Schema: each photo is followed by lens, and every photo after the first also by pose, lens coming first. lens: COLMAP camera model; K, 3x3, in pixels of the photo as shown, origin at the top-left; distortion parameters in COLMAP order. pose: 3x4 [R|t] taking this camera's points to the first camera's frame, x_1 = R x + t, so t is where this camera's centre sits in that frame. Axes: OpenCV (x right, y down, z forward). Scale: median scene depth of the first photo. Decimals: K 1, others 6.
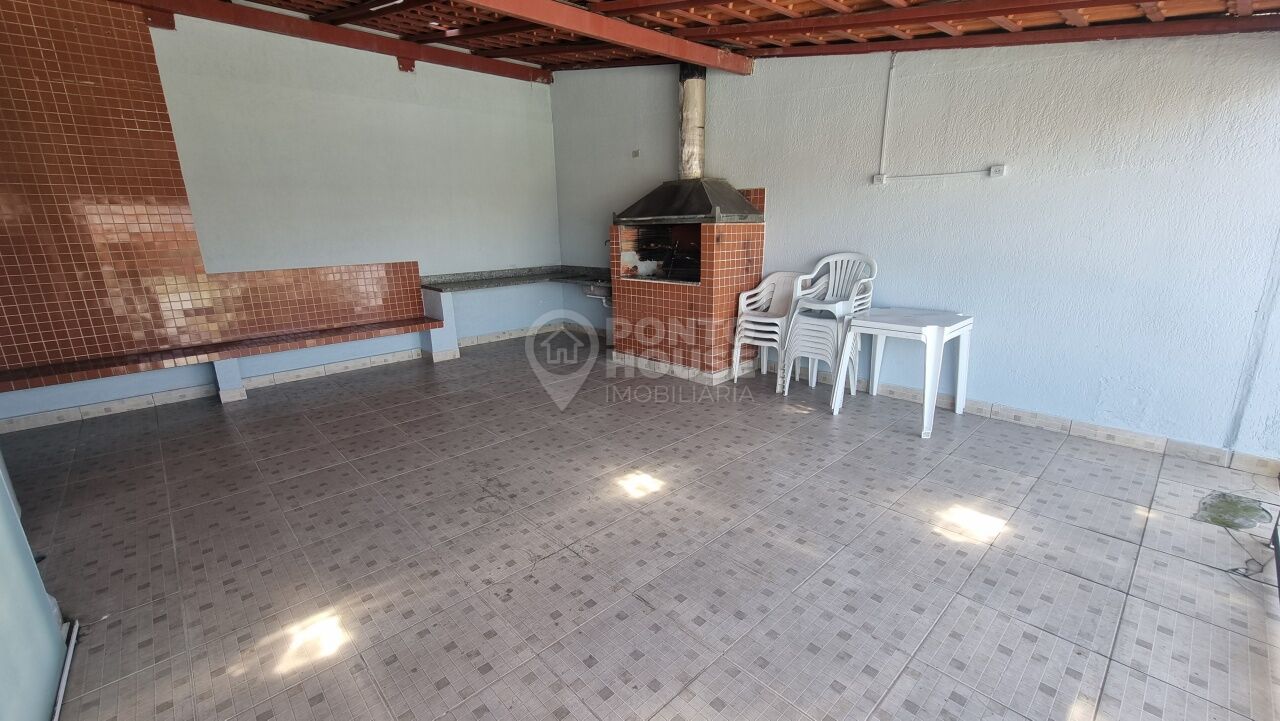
lens RADIAL K [[528.9, 0, 631.0], [0, 528.9, 367.8], [0, 0, 1]] dist [-0.003392, -0.000419]
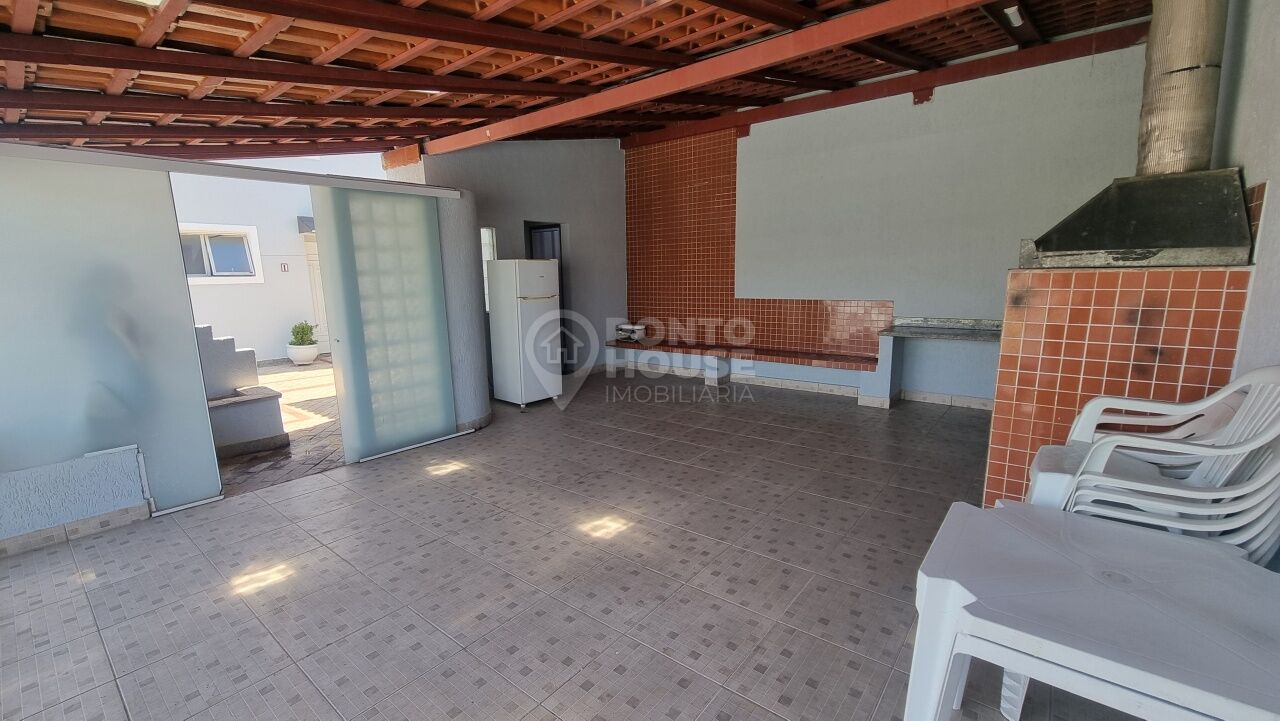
lens RADIAL K [[528.9, 0, 631.0], [0, 528.9, 367.8], [0, 0, 1]] dist [-0.003392, -0.000419]
pose [[0.138522, 0.194099, -0.971152, 0.913580], [-0.237186, 0.958570, 0.157753, -0.237545], [0.961538, 0.208491, 0.178821, 0.766833]]
